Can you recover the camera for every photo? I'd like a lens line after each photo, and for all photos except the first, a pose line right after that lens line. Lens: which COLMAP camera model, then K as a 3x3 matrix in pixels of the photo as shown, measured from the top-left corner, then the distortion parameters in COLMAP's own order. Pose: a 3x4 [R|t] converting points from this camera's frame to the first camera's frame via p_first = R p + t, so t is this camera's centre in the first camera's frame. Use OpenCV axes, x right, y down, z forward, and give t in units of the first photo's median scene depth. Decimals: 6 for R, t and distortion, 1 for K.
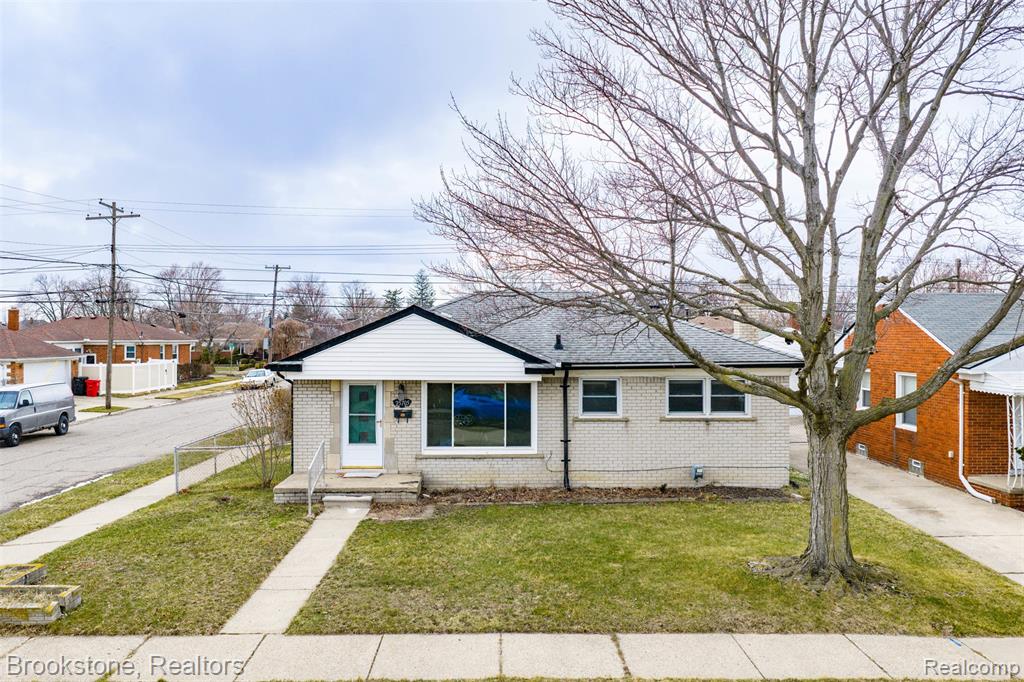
lens RADIAL K [[840.1, 0, 512.0], [0, 840.1, 341.0], [0, 0, 1]] dist [0.042476, -0.077808]
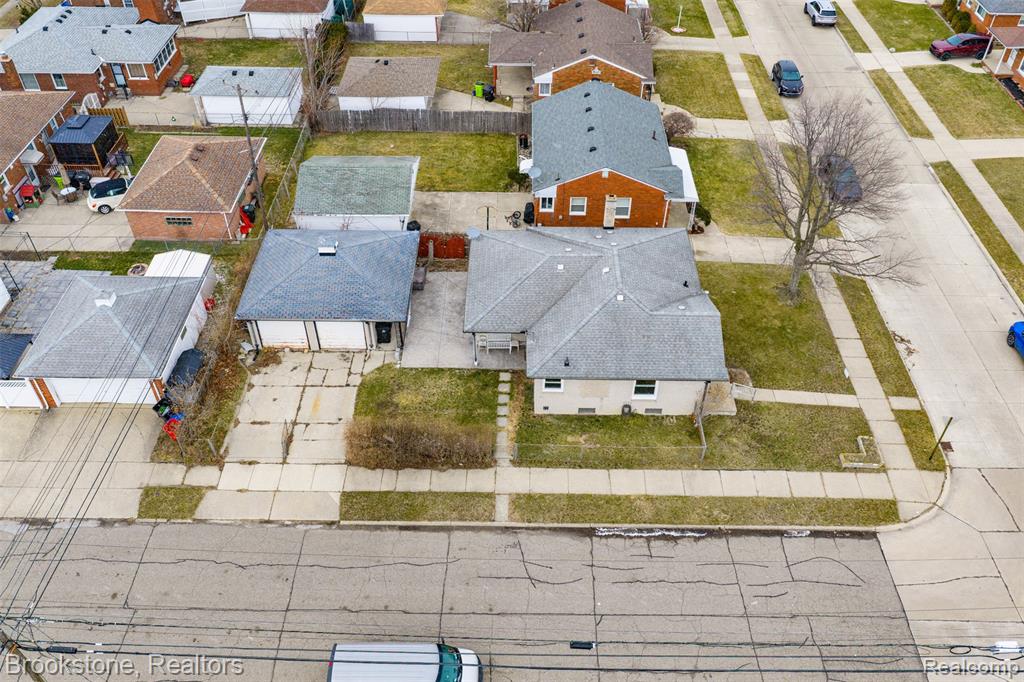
lens RADIAL K [[840.1, 0, 512.0], [0, 840.1, 341.0], [0, 0, 1]] dist [0.042476, -0.077808]
pose [[0.047617, -0.681061, 0.730676, -1.728981], [0.006095, 0.731691, 0.681610, -1.434191], [-0.998847, -0.028003, 0.038992, 1.397677]]
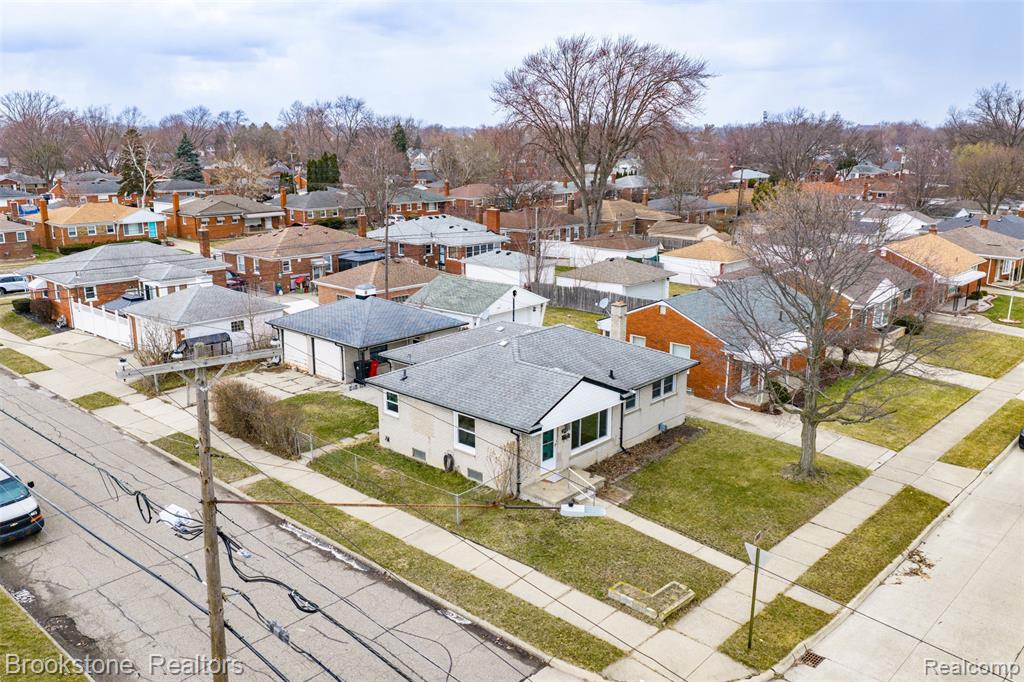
lens RADIAL K [[840.1, 0, 512.0], [0, 840.1, 341.0], [0, 0, 1]] dist [0.042476, -0.077808]
pose [[0.703265, -0.176450, 0.688683, -1.329707], [0.010259, 0.971128, 0.238340, -0.502050], [-0.710854, -0.160551, 0.684770, -0.050697]]
